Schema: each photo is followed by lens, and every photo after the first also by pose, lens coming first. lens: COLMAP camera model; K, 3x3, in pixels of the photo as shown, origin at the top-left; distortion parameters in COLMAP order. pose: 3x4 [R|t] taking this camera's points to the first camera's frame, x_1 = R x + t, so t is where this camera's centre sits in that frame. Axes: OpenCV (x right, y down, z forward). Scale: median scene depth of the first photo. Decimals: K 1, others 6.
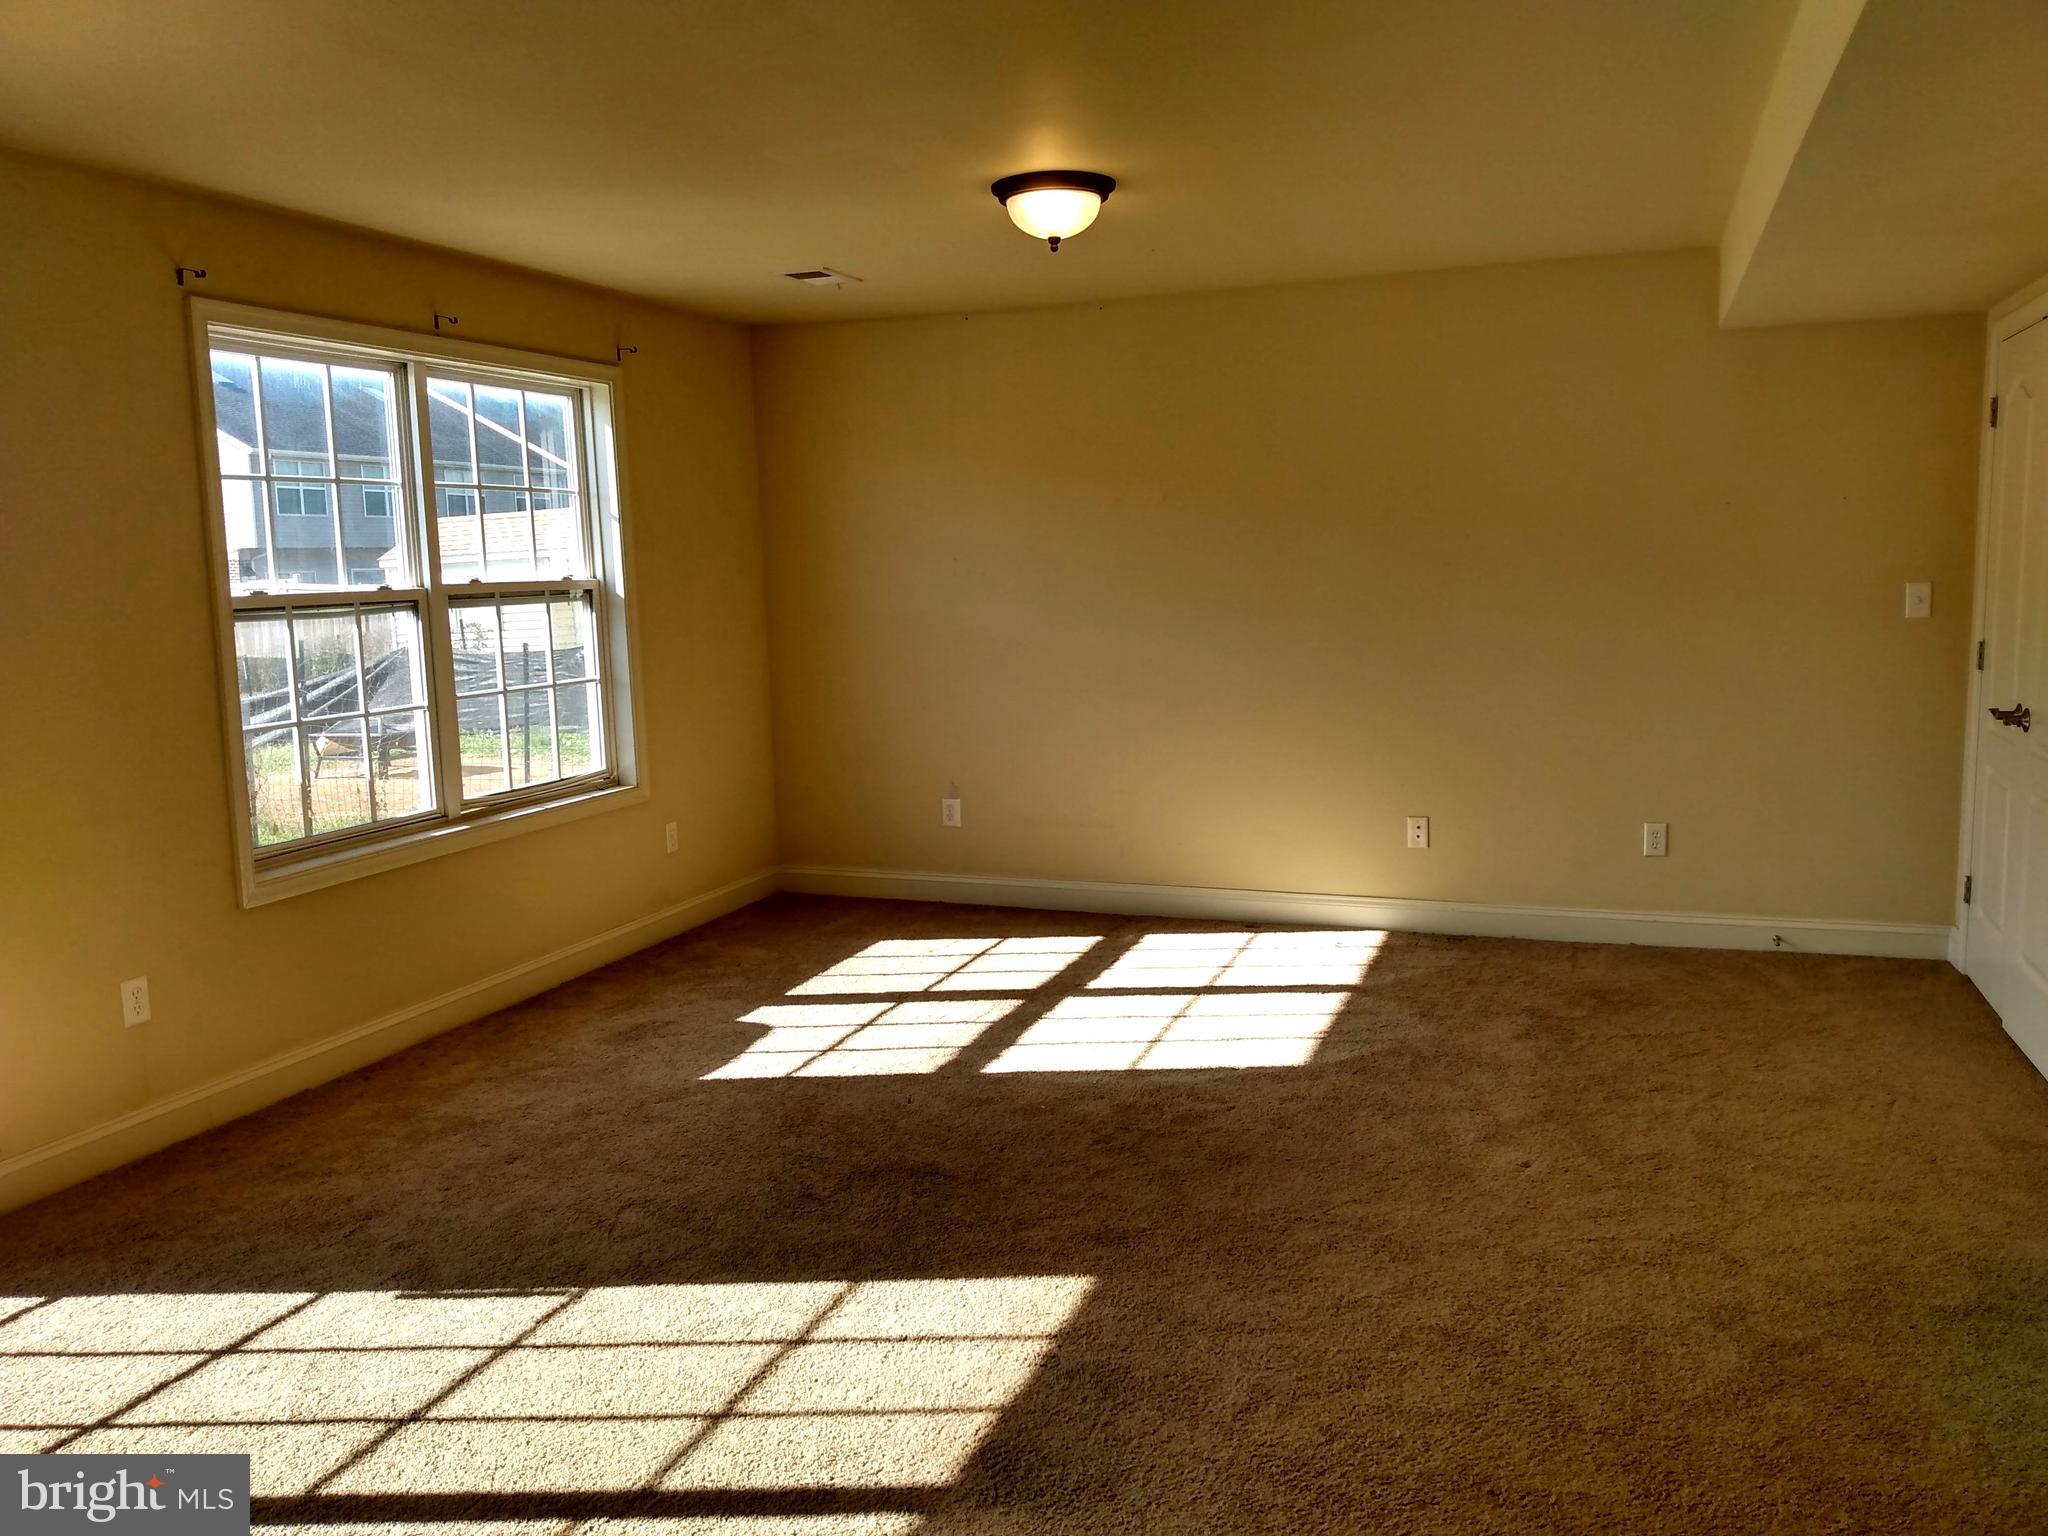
lens RADIAL K [[1578.8, 0, 1020.0], [0, 1578.8, 761.5], [0, 0, 1]] dist [0.102577, -0.153545]
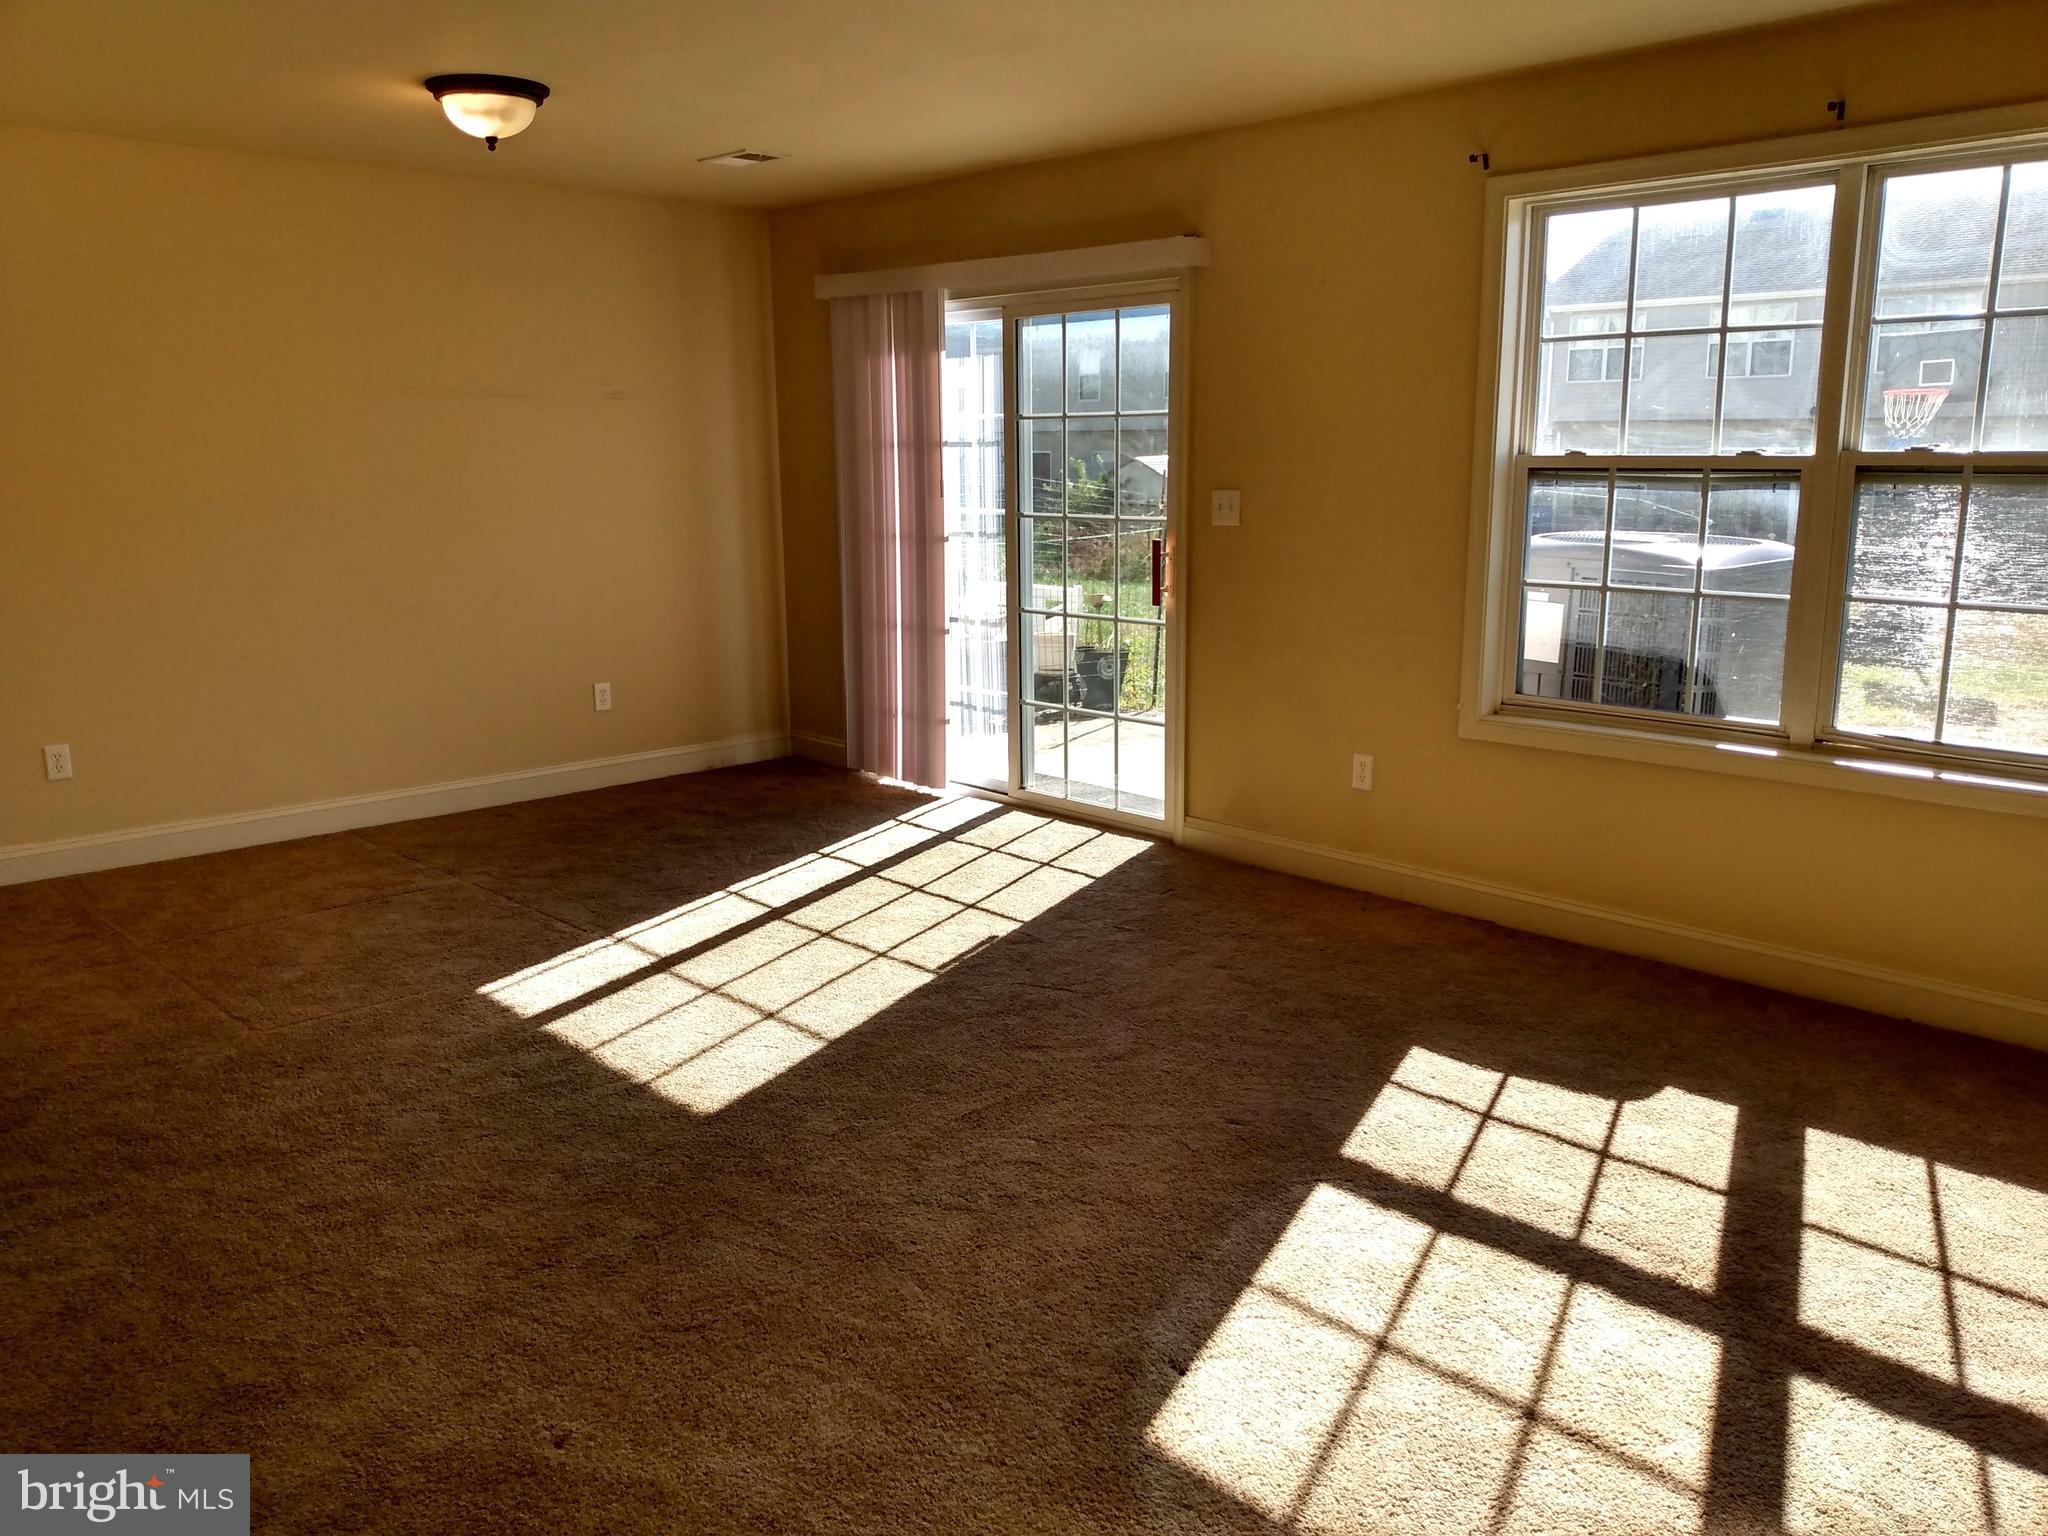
lens RADIAL K [[1578.8, 0, 1020.0], [0, 1578.8, 761.5], [0, 0, 1]] dist [0.102577, -0.153545]
pose [[-0.434927, 0.202665, -0.877363, 0.625995], [-0.105981, 0.956050, 0.273379, -0.162496], [0.894207, 0.211884, -0.394333, 1.154651]]
